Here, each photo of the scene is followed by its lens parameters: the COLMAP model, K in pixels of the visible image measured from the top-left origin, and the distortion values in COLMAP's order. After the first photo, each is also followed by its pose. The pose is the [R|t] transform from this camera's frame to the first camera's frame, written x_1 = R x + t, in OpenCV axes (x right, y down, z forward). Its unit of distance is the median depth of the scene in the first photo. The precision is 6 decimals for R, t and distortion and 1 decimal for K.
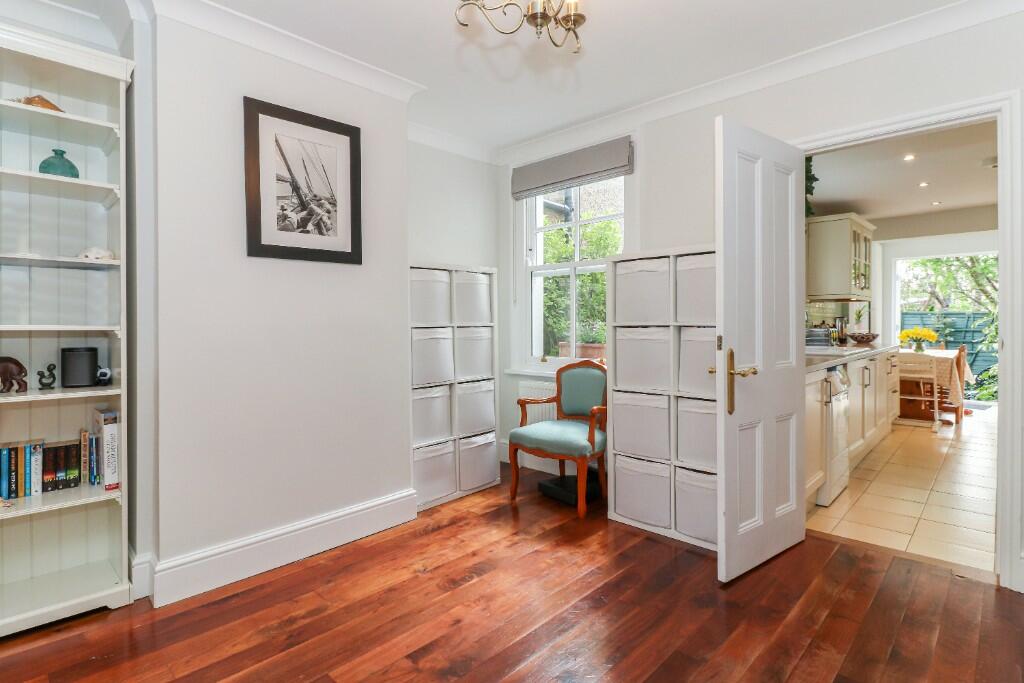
lens RADIAL K [[510.6, 0, 509.8], [0, 510.6, 328.5], [0, 0, 1]] dist [-0.002217, -0.001410]
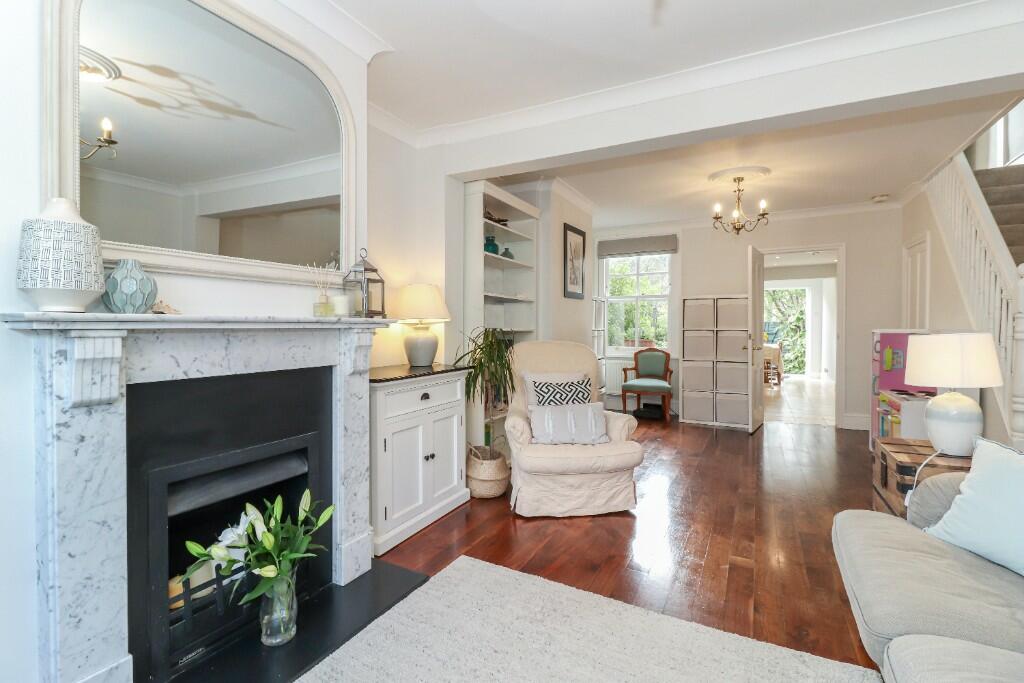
lens RADIAL K [[468.7, 0, 512.0], [0, 468.7, 341.5], [0, 0, 1]] dist [0.000546, 0.000048]
pose [[0.958963, 0.000290, 0.283532, -1.304578], [-0.005721, 0.999816, 0.018325, 0.011599], [-0.283474, -0.019195, 0.958788, -0.837144]]
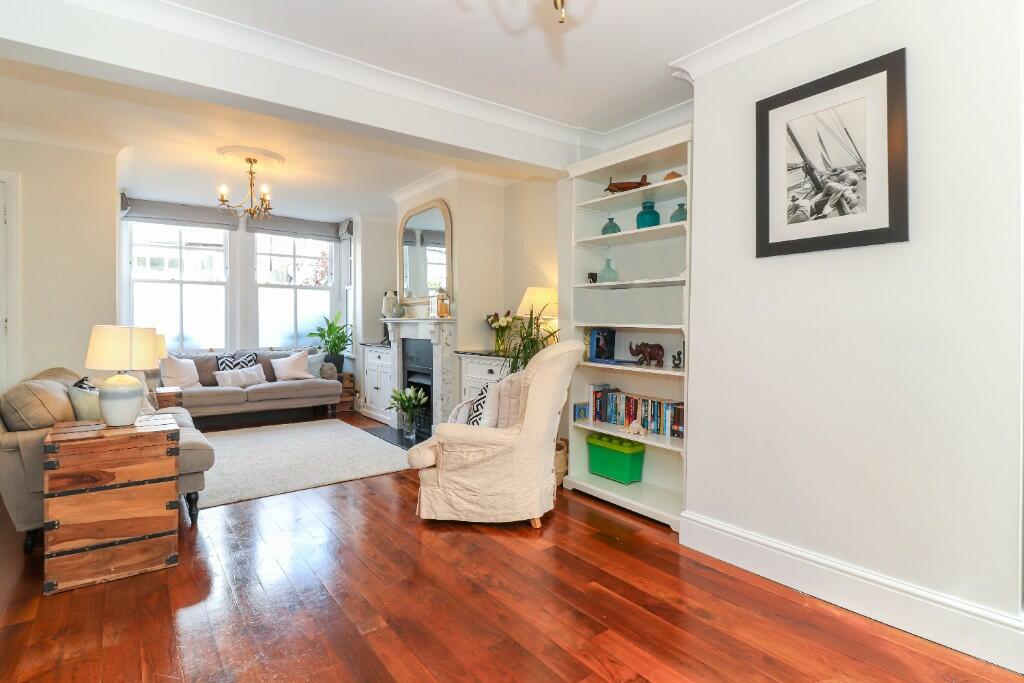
lens RADIAL K [[510.6, 0, 509.8], [0, 510.6, 328.5], [0, 0, 1]] dist [-0.002217, -0.001410]
pose [[-0.148931, 0.013007, -0.988762, 0.536928], [-0.014110, 0.999784, 0.015277, -0.009060], [0.988747, 0.016227, -0.148715, 0.629623]]
